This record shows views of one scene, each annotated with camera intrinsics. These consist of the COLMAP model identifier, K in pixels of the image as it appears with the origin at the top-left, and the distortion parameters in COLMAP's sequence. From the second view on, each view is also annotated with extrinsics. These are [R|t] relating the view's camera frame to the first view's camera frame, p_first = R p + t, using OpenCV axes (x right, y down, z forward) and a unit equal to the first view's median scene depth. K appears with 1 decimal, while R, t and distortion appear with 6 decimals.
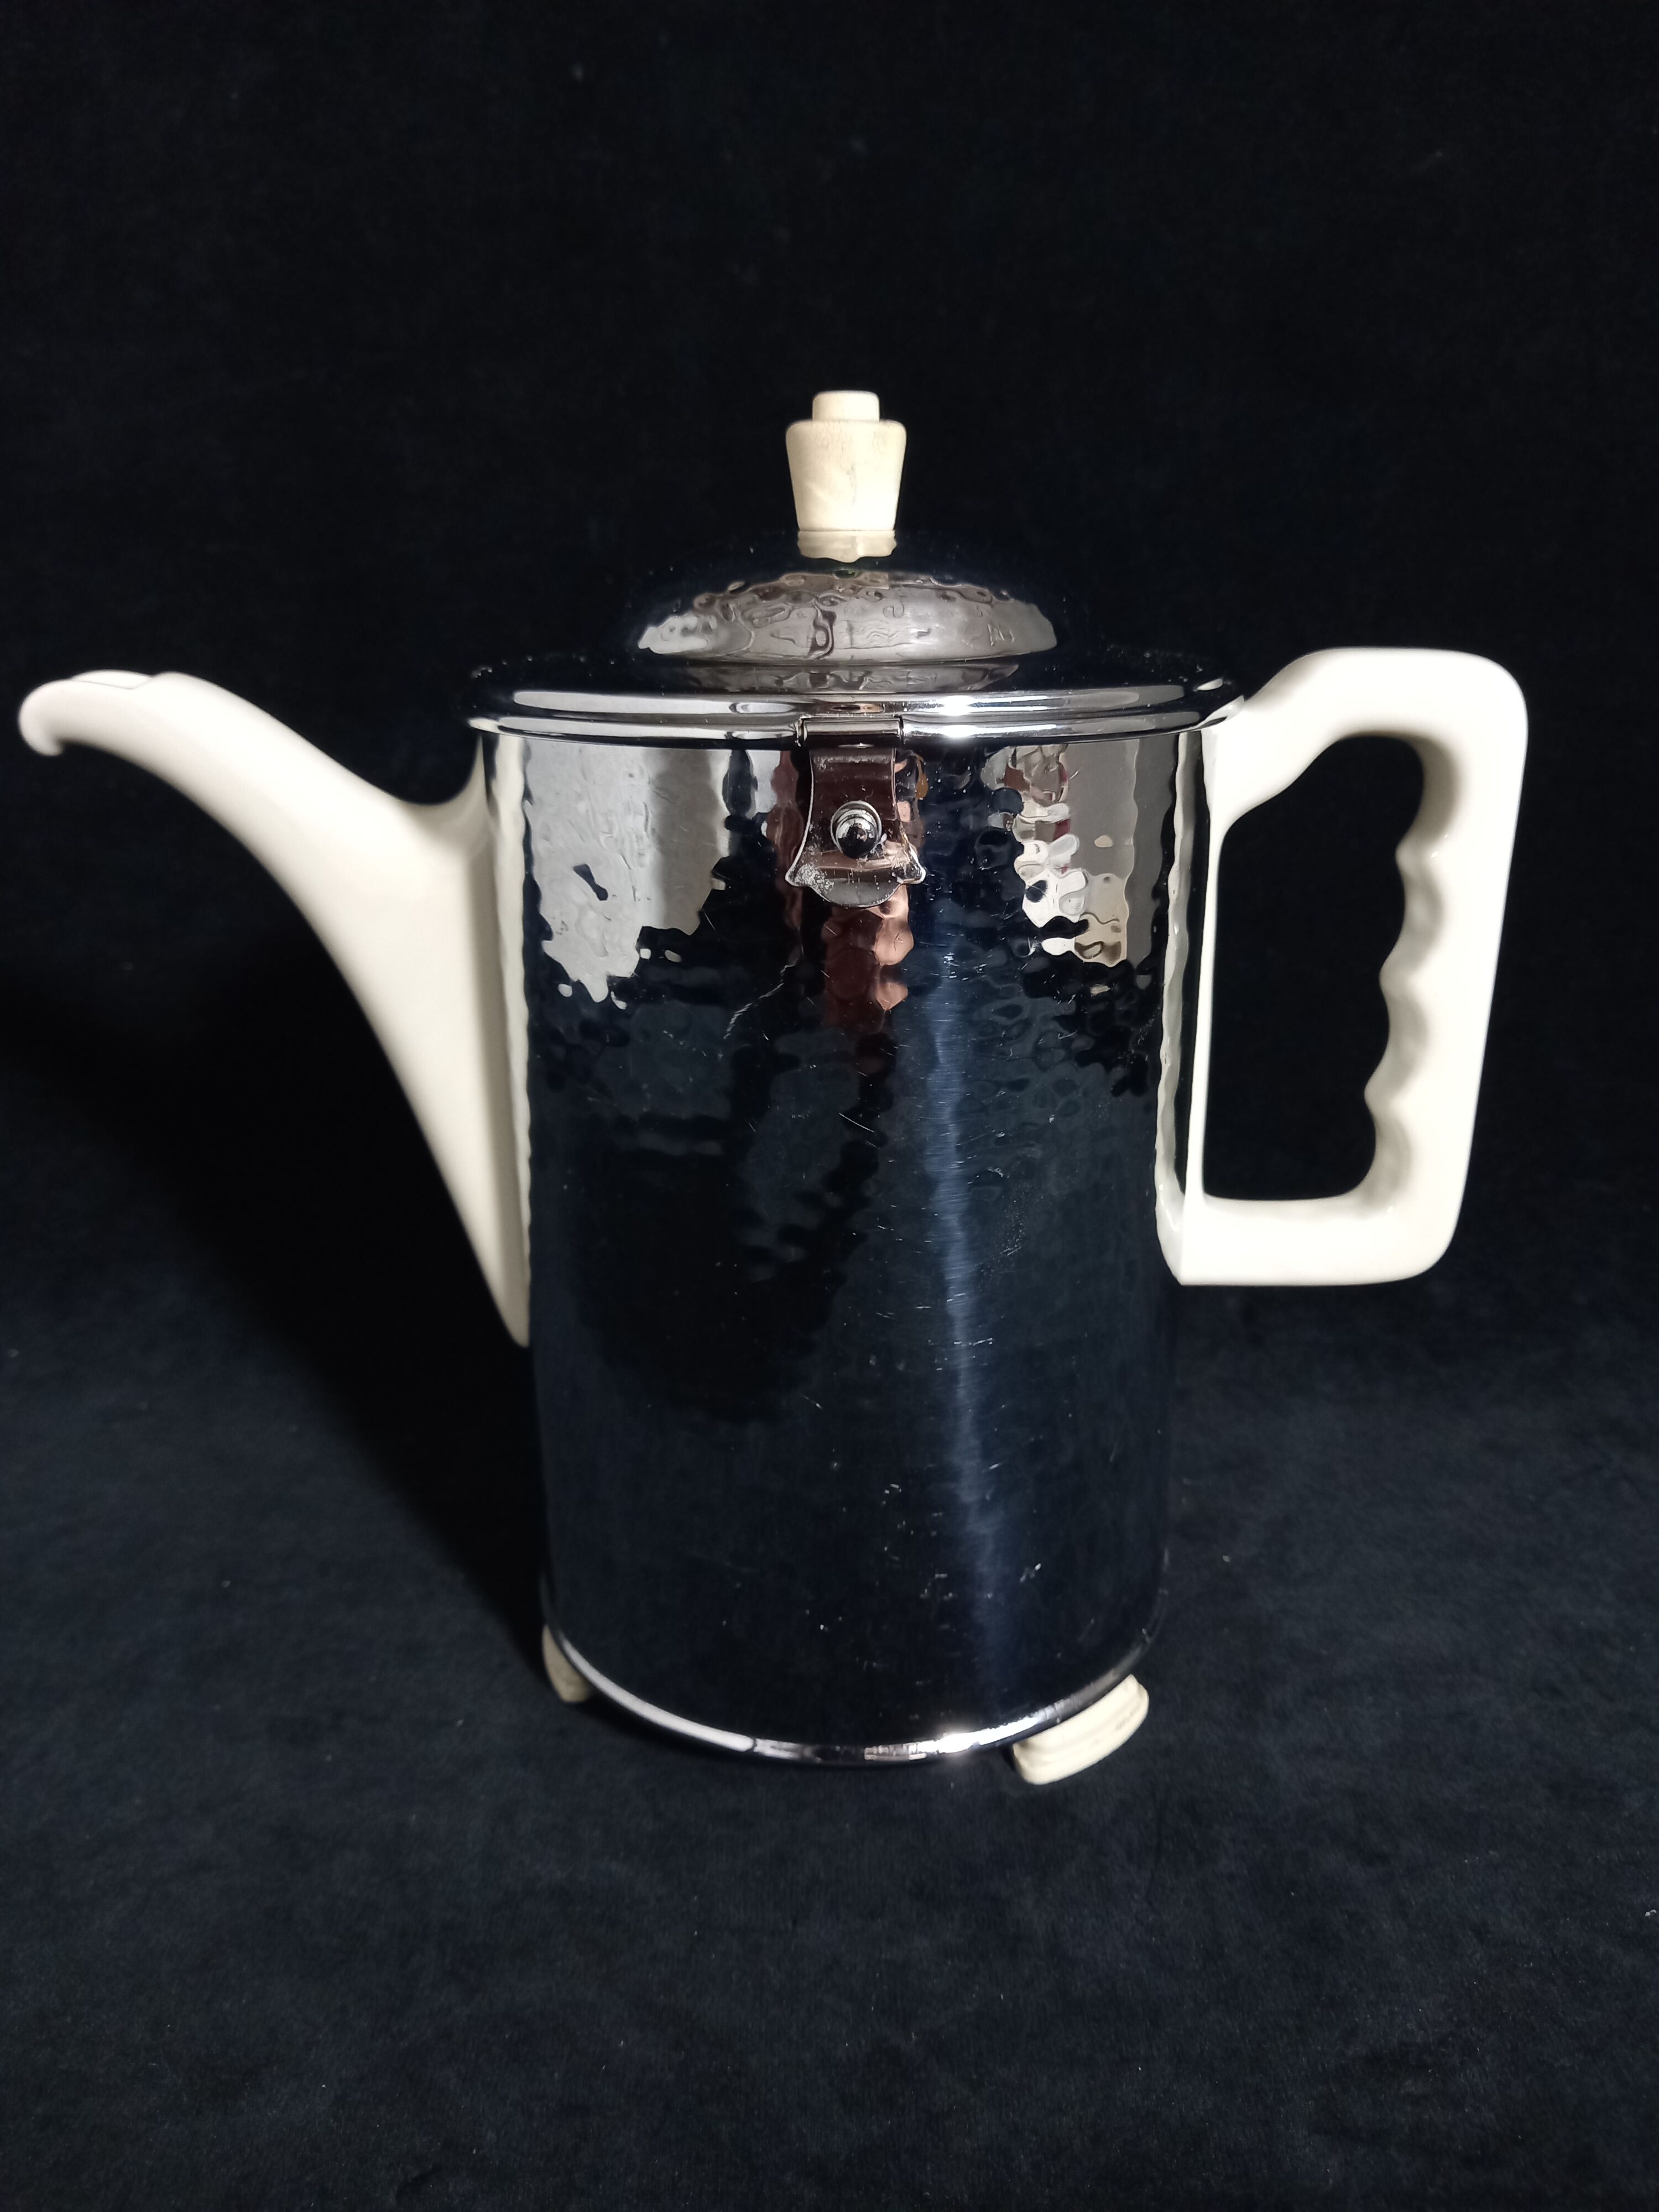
lens RADIAL K [[1714.0, 0, 840.5], [0, 1714.0, 1147.6], [0, 0, 1]] dist [-0.007294, -0.005679]
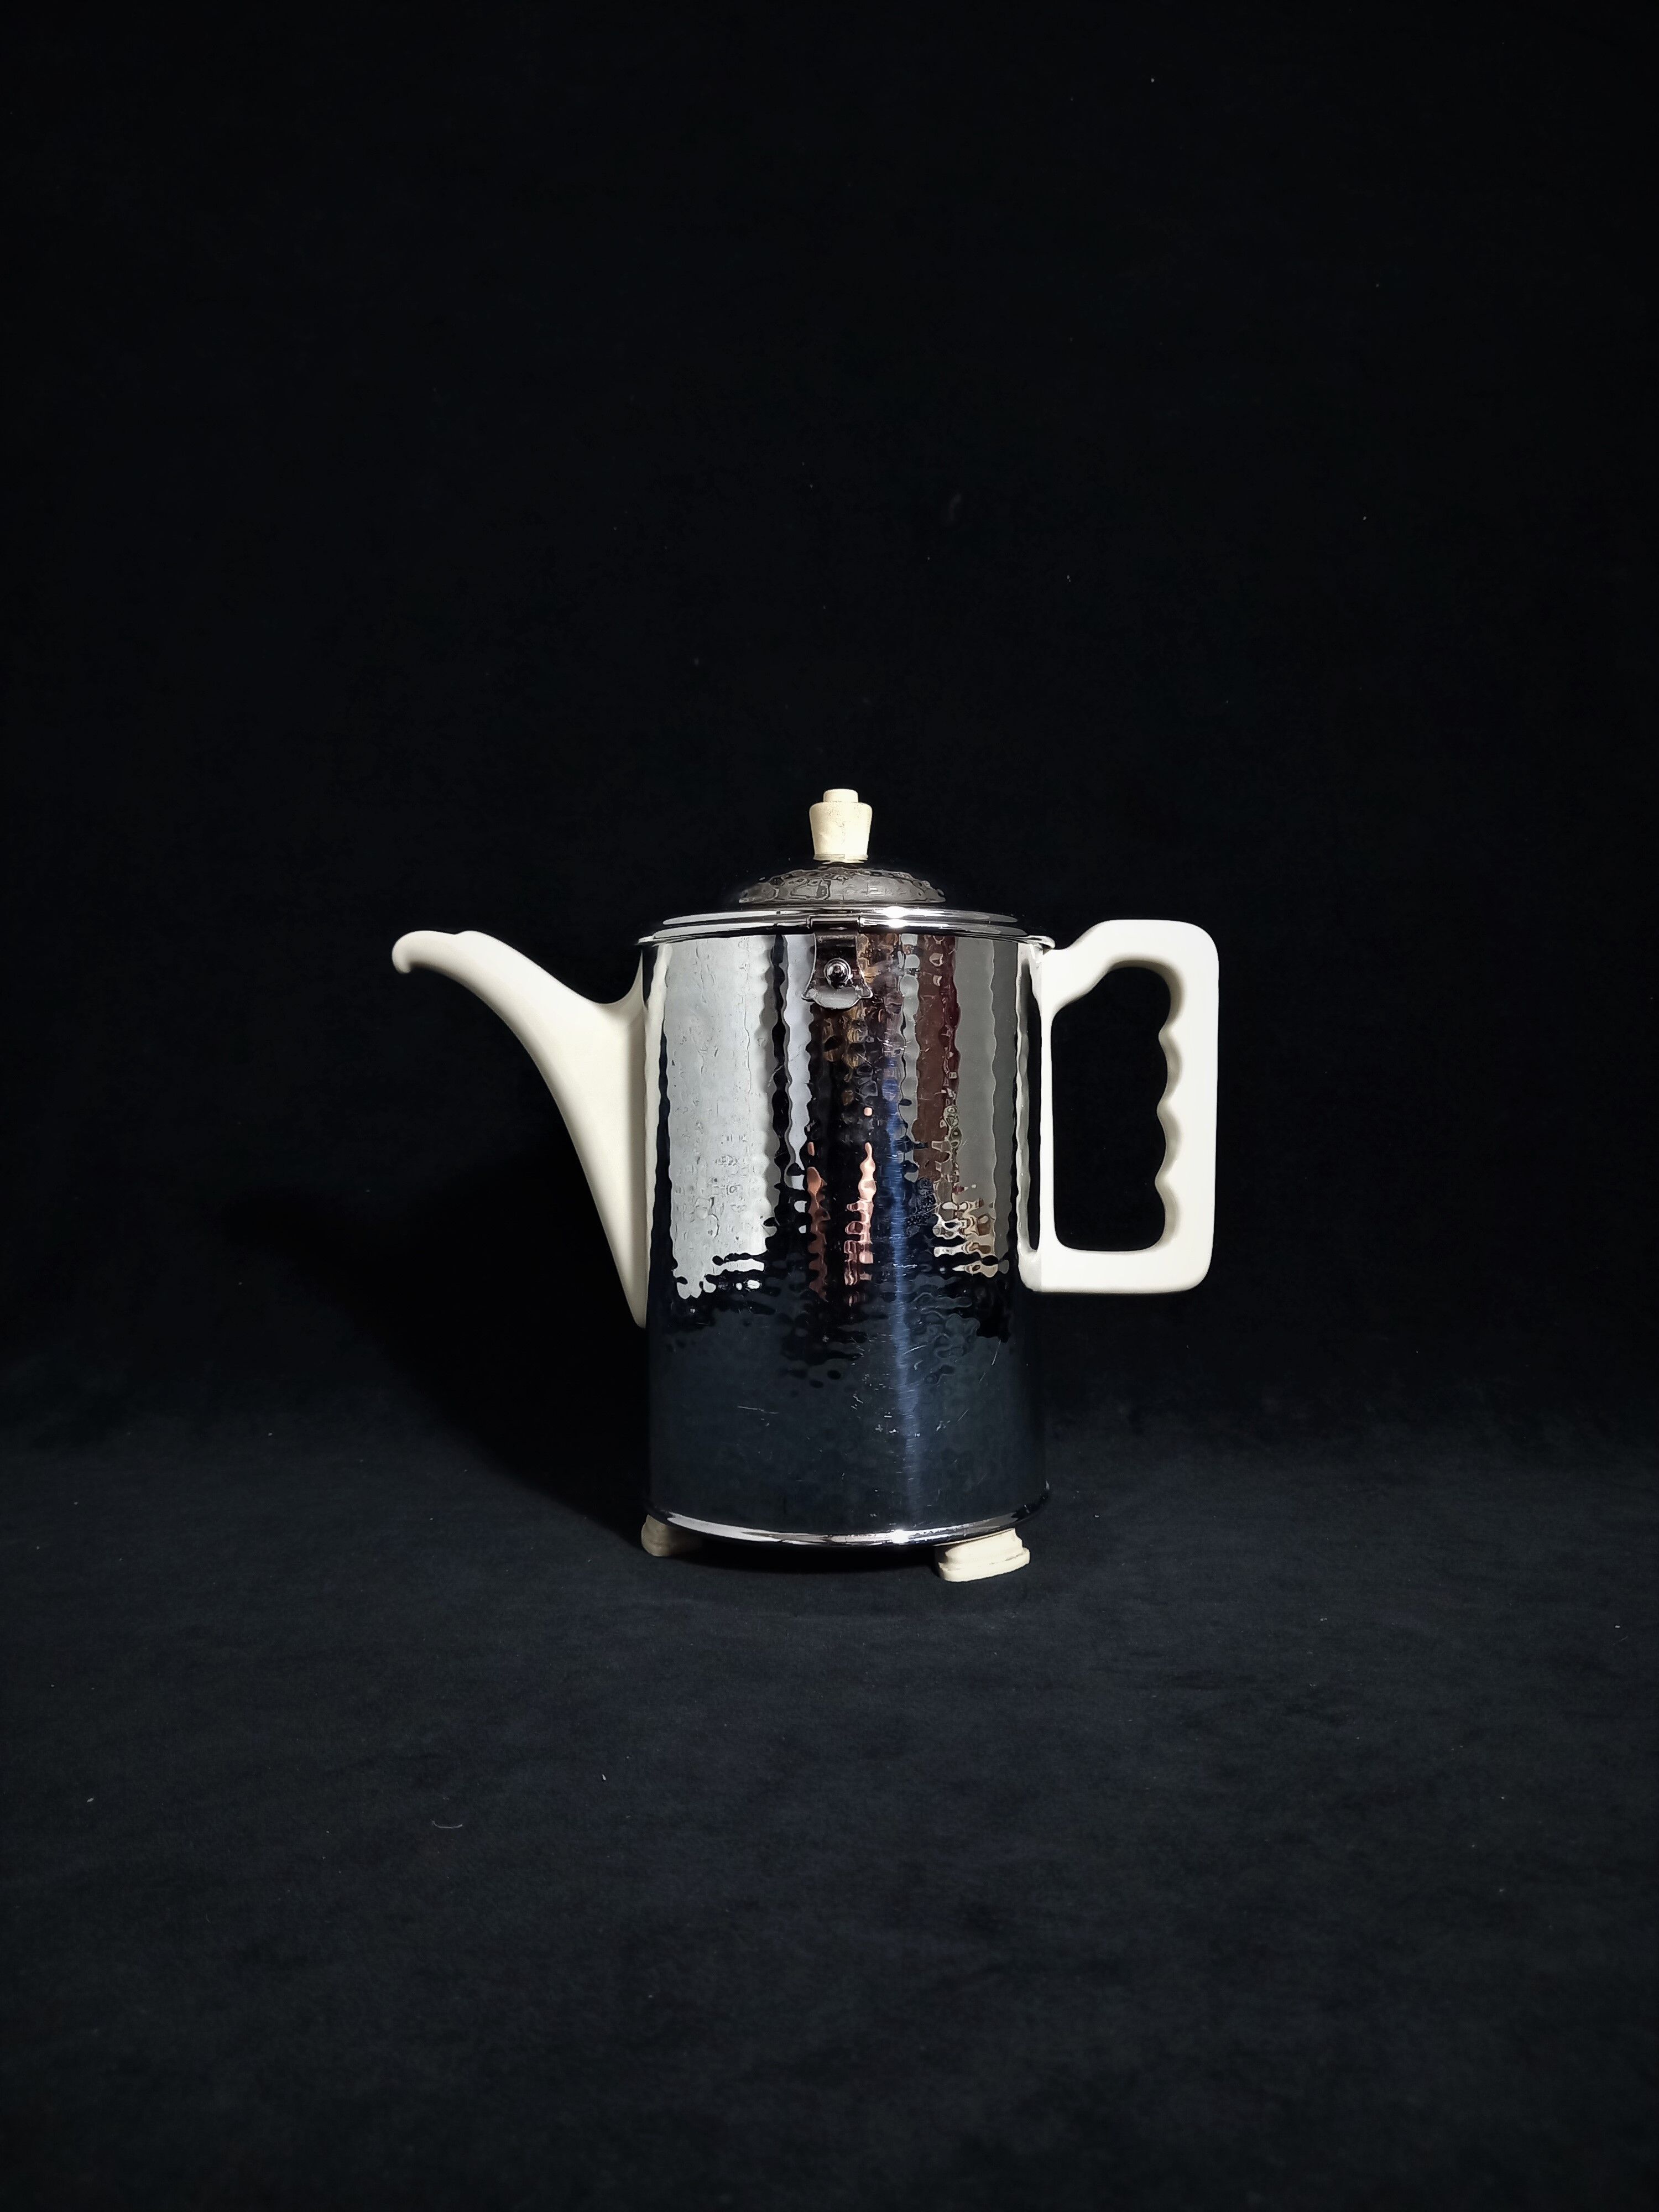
lens RADIAL K [[1714.0, 0, 822.8], [0, 1714.0, 1108.6], [0, 0, 1]] dist [-0.007294, -0.005679]
pose [[0.999073, 0.004901, -0.042767, 0.063792], [-0.018244, 0.948069, -0.317542, 0.487033], [0.038990, 0.318028, 0.947279, -0.678519]]
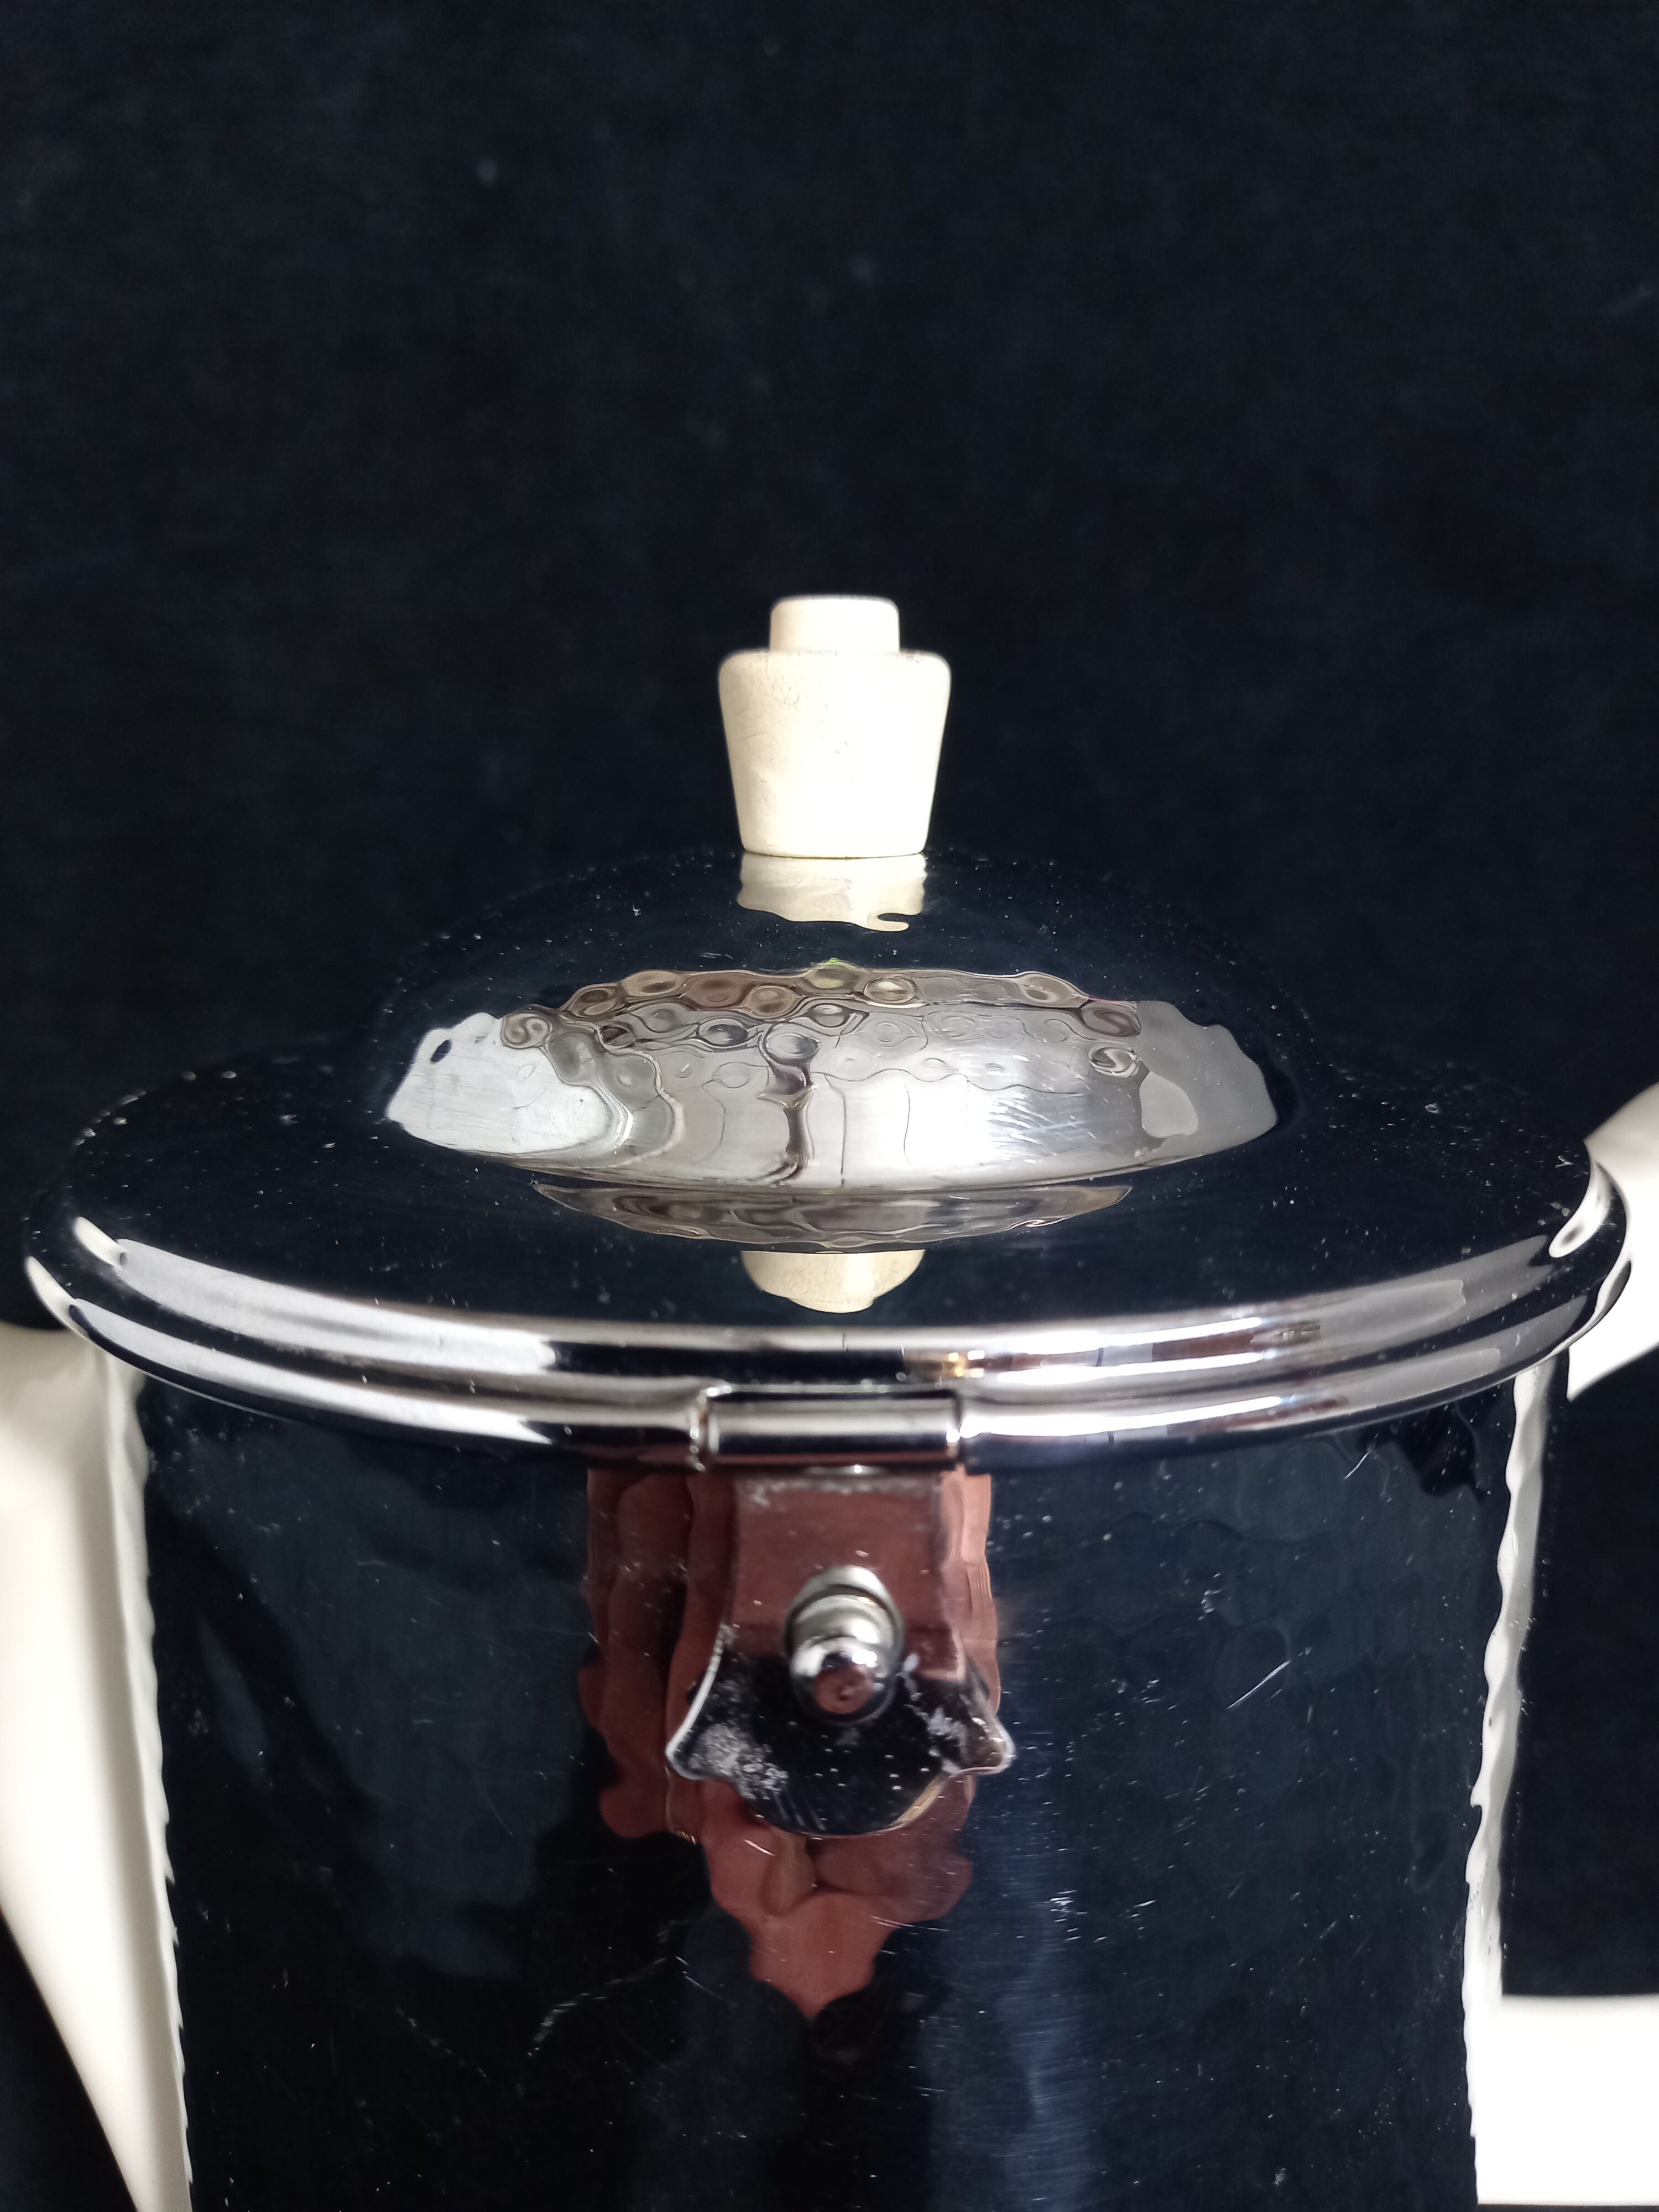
lens RADIAL K [[1820.4, 0, 834.1], [0, 1820.4, 1117.3], [0, 0, 1]] dist [-0.012976, -0.006611]
pose [[0.999939, 0.010936, -0.001715, 0.005384], [-0.011065, 0.991595, -0.128904, -0.207775], [0.000291, 0.128915, 0.991656, 0.459722]]
